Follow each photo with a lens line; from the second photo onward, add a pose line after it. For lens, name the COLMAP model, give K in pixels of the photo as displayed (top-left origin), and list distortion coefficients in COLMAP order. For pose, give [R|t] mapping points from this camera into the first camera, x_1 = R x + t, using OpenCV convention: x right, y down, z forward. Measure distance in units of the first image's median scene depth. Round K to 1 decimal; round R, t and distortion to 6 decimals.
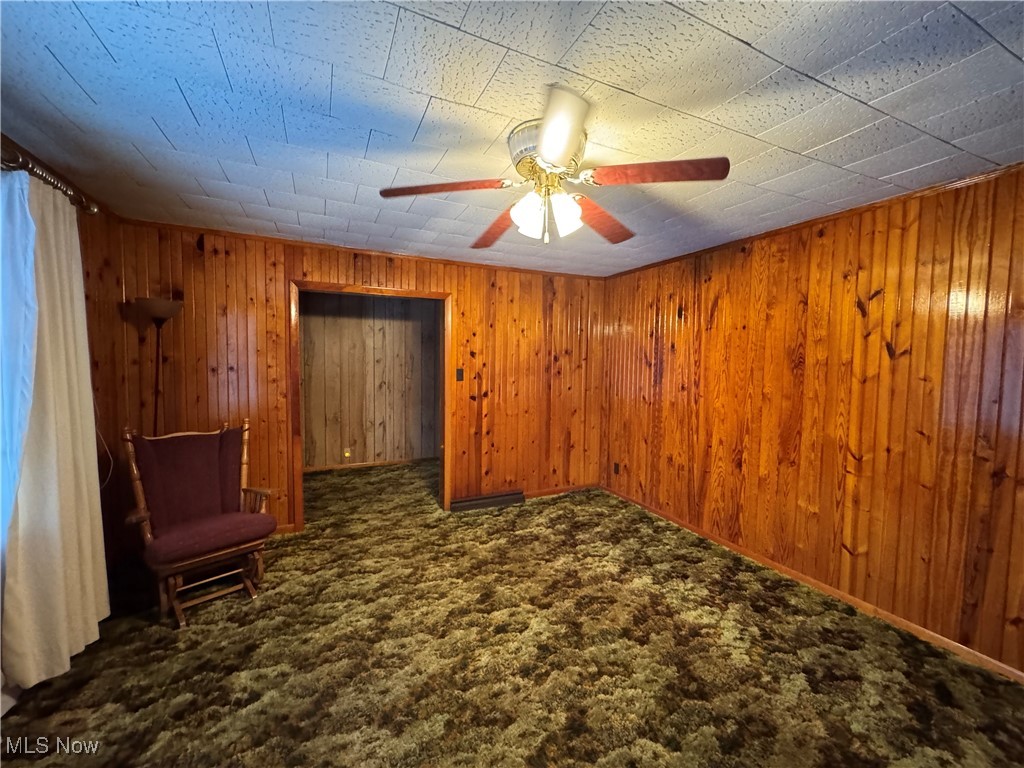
lens RADIAL K [[410.4, 0, 512.0], [0, 410.4, 387.5], [0, 0, 1]] dist [-0.000084, -0.000025]
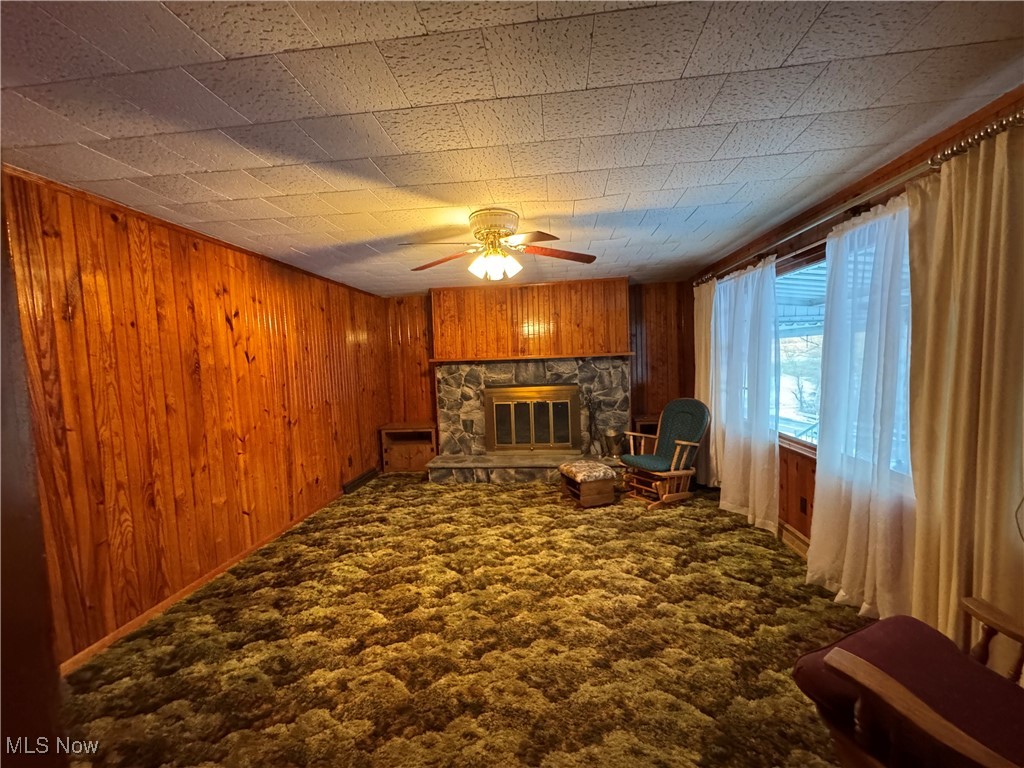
lens RADIAL K [[410.4, 0, 513.2], [0, 410.4, 385.4], [0, 0, 1]] dist [-0.000084, -0.000025]
pose [[-0.851765, -0.024213, 0.523364, -0.504388], [0.051231, 0.990295, 0.129193, -0.110975], [-0.521413, 0.136854, -0.842259, 1.479640]]
